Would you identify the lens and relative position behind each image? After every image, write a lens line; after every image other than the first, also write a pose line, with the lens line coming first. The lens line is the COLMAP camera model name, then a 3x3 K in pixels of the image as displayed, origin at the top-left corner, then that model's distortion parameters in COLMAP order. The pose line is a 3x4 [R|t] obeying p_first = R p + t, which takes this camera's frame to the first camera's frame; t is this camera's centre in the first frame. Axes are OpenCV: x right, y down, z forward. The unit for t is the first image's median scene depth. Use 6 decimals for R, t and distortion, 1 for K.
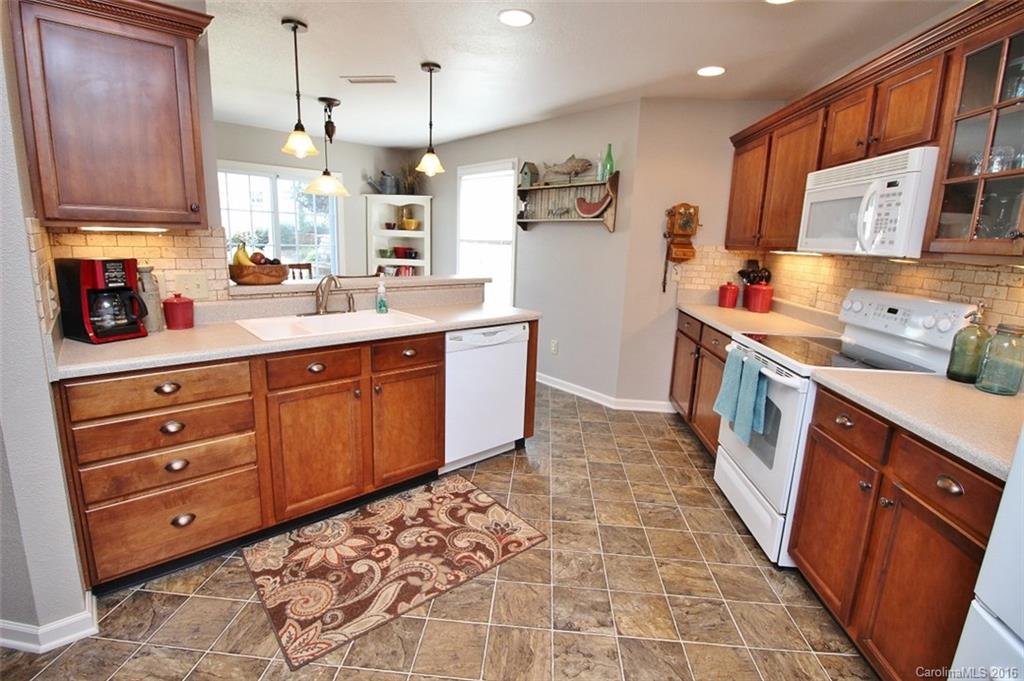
lens RADIAL K [[472.6, 0, 507.8], [0, 472.6, 324.3], [0, 0, 1]] dist [-0.001430, -0.011156]
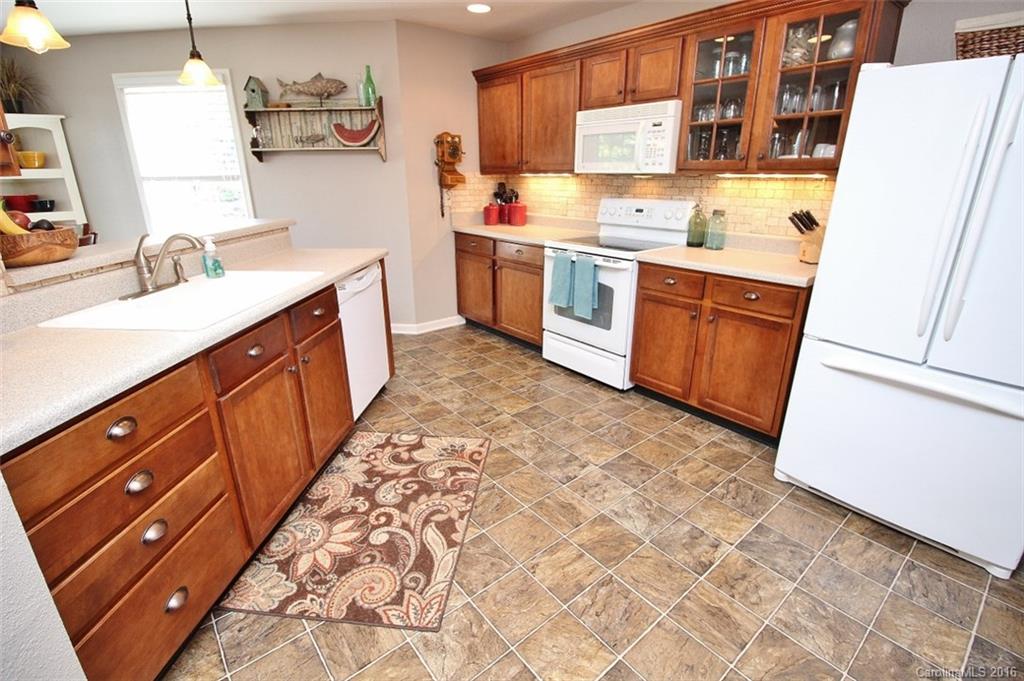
lens RADIAL K [[472.6, 0, 517.2], [0, 472.6, 325.4], [0, 0, 1]] dist [-0.001430, -0.011156]
pose [[0.718467, -0.247656, 0.649978, -0.494203], [0.150922, 0.967709, 0.201894, -0.033420], [-0.678990, -0.046958, 0.732644, 0.116272]]
